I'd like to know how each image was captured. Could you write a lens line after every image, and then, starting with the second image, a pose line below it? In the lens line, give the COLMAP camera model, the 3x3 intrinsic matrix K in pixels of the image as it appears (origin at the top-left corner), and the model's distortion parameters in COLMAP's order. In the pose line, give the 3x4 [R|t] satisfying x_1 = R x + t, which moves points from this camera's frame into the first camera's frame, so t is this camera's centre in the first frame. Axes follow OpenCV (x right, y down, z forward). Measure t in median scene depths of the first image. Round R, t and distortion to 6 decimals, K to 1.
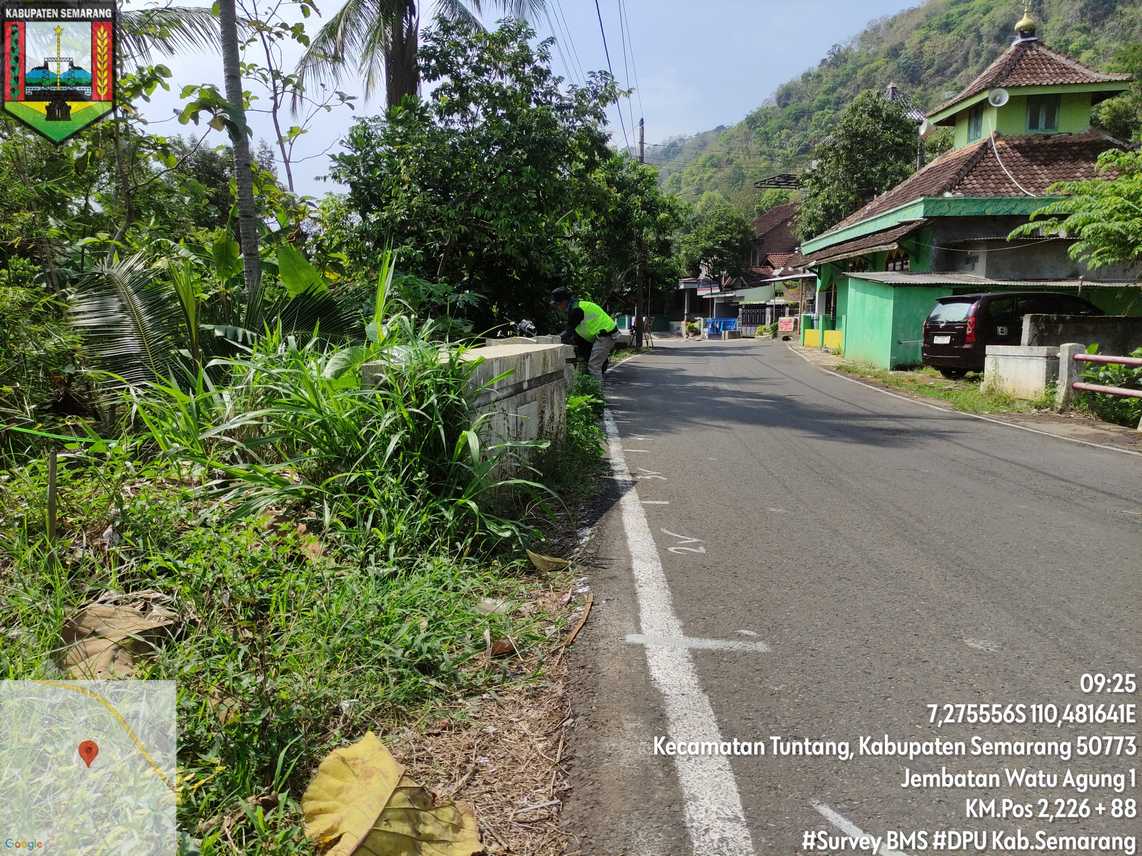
lens RADIAL K [[852.2, 0, 565.0], [0, 852.2, 427.8], [0, 0, 1]] dist [0.043964, -0.031172]
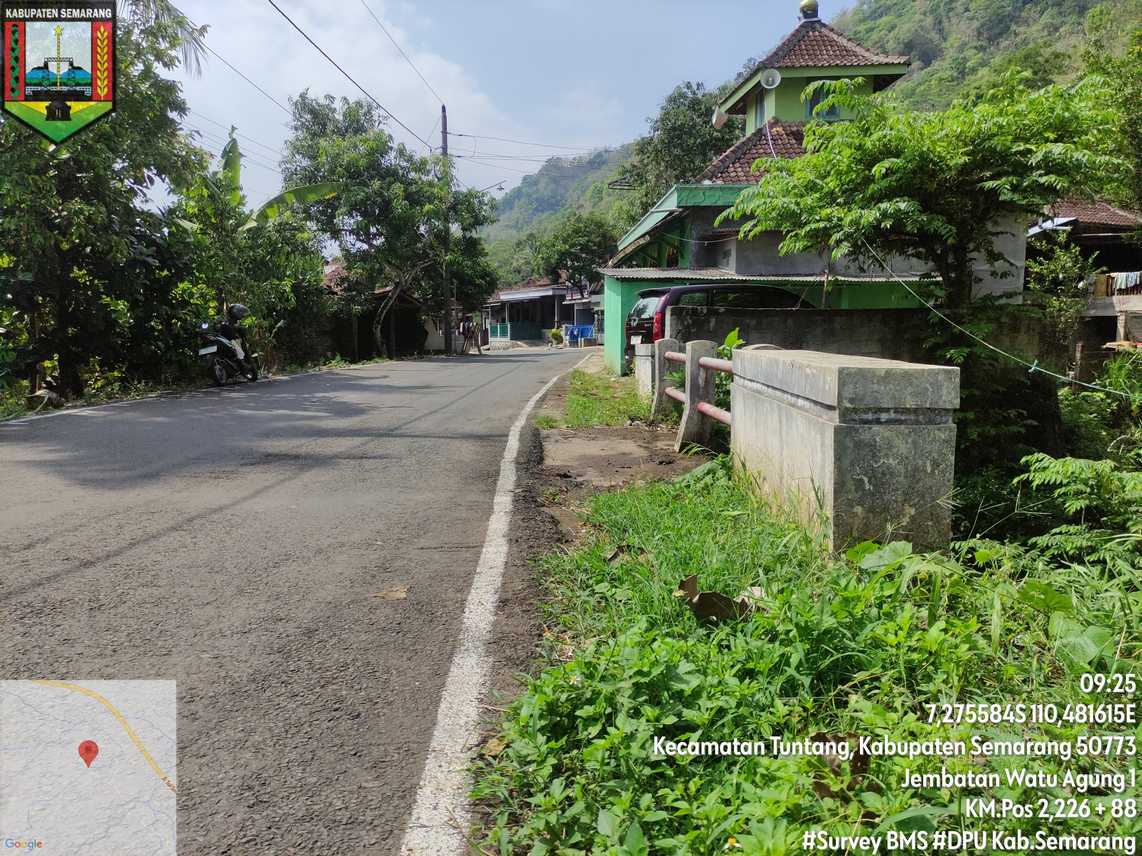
lens RADIAL K [[852.2, 0, 570.9], [0, 852.2, 431.7], [0, 0, 1]] dist [0.043964, -0.031172]
pose [[0.996872, -0.013567, 0.077862, 0.207964], [0.014199, 0.999871, -0.007560, -0.003238], [-0.077750, 0.008642, 0.996935, 0.104245]]
